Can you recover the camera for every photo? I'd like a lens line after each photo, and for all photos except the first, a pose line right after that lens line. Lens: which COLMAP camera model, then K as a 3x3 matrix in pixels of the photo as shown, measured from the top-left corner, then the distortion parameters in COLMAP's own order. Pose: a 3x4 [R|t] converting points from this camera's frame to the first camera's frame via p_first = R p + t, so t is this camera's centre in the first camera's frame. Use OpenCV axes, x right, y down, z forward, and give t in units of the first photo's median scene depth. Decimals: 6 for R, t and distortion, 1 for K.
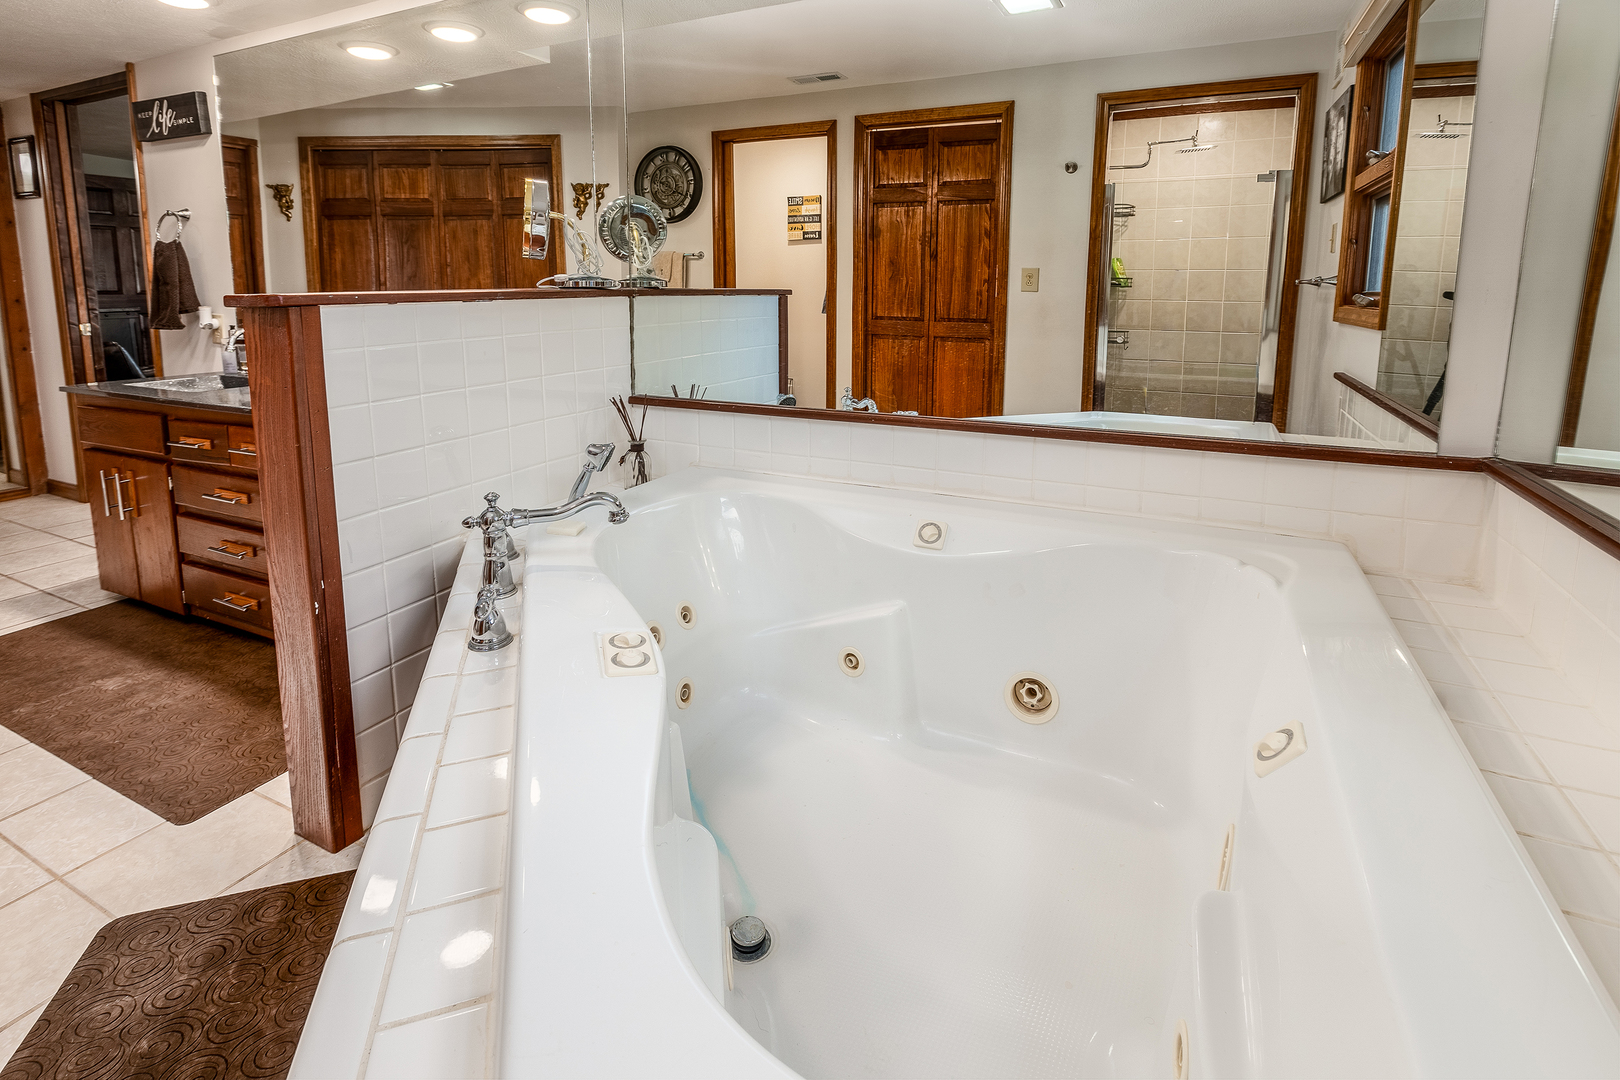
lens RADIAL K [[759.6, 0, 841.8], [0, 759.6, 386.3], [0, 0, 1]] dist [-0.002258, -0.003395]
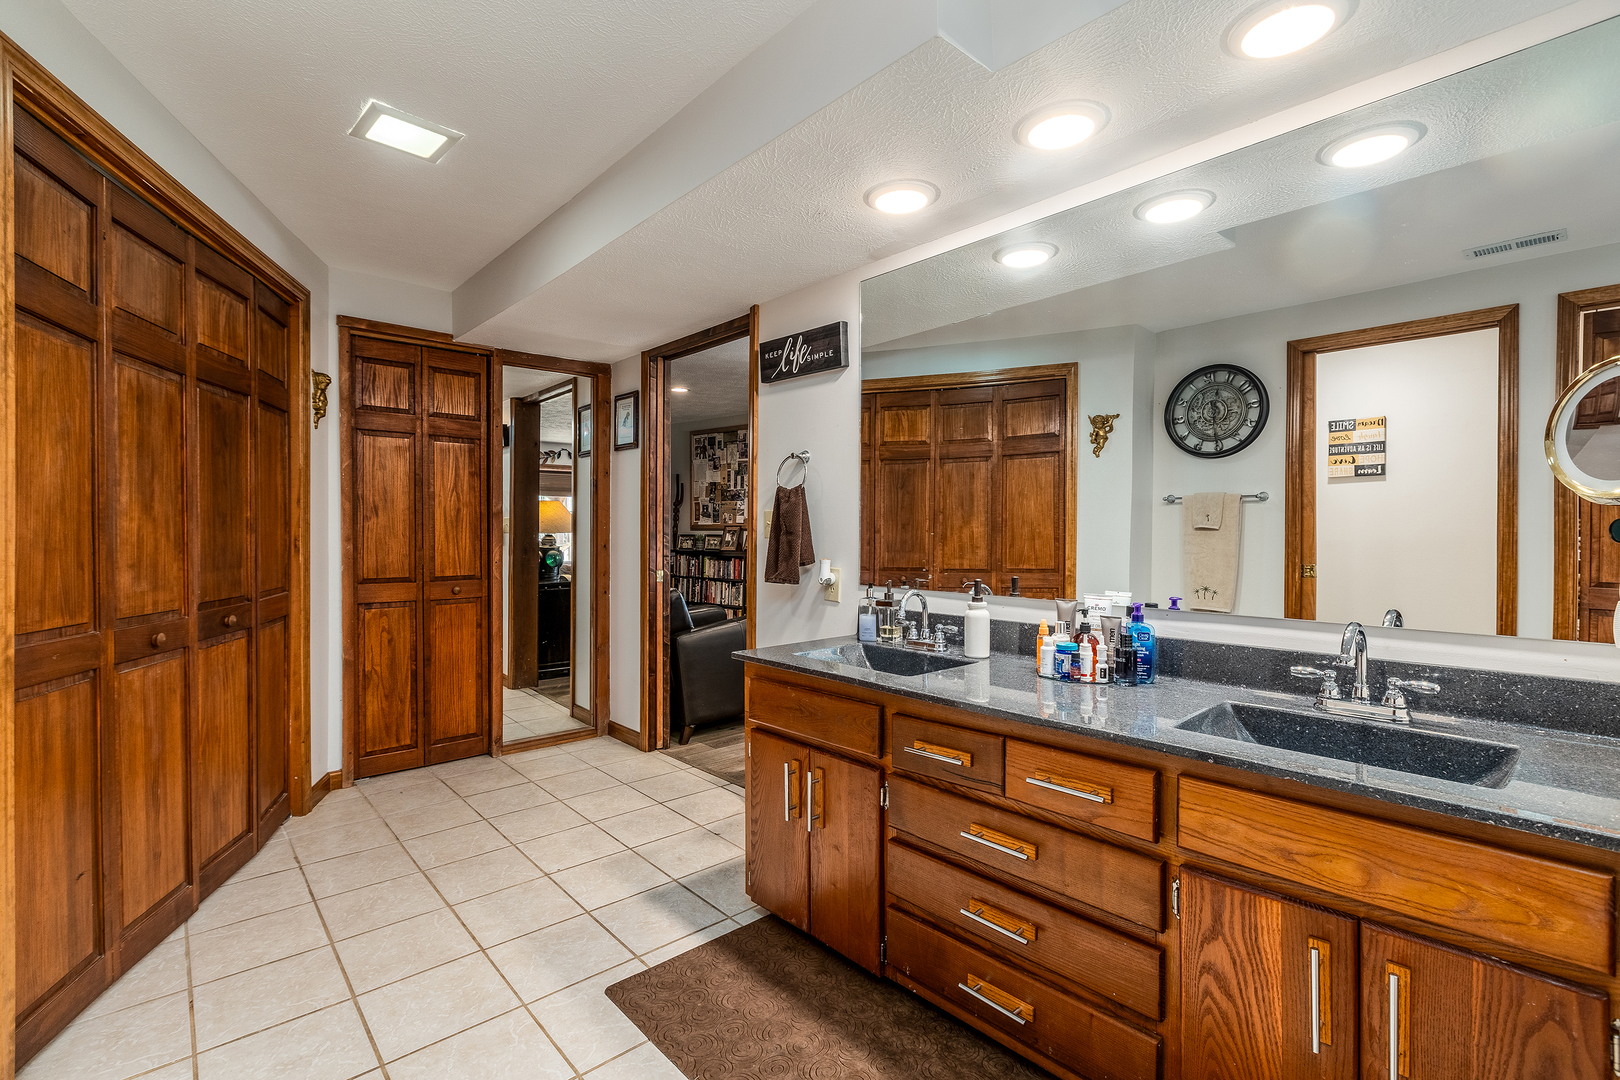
lens RADIAL K [[759.6, 0, 806.4], [0, 759.6, 539.1], [0, 0, 1]] dist [-0.002258, -0.003395]
pose [[0.910642, 0.008071, -0.413118, -0.297896], [-0.057961, 0.992419, -0.108375, -0.018933], [0.409112, 0.122635, 0.904206, 0.115473]]
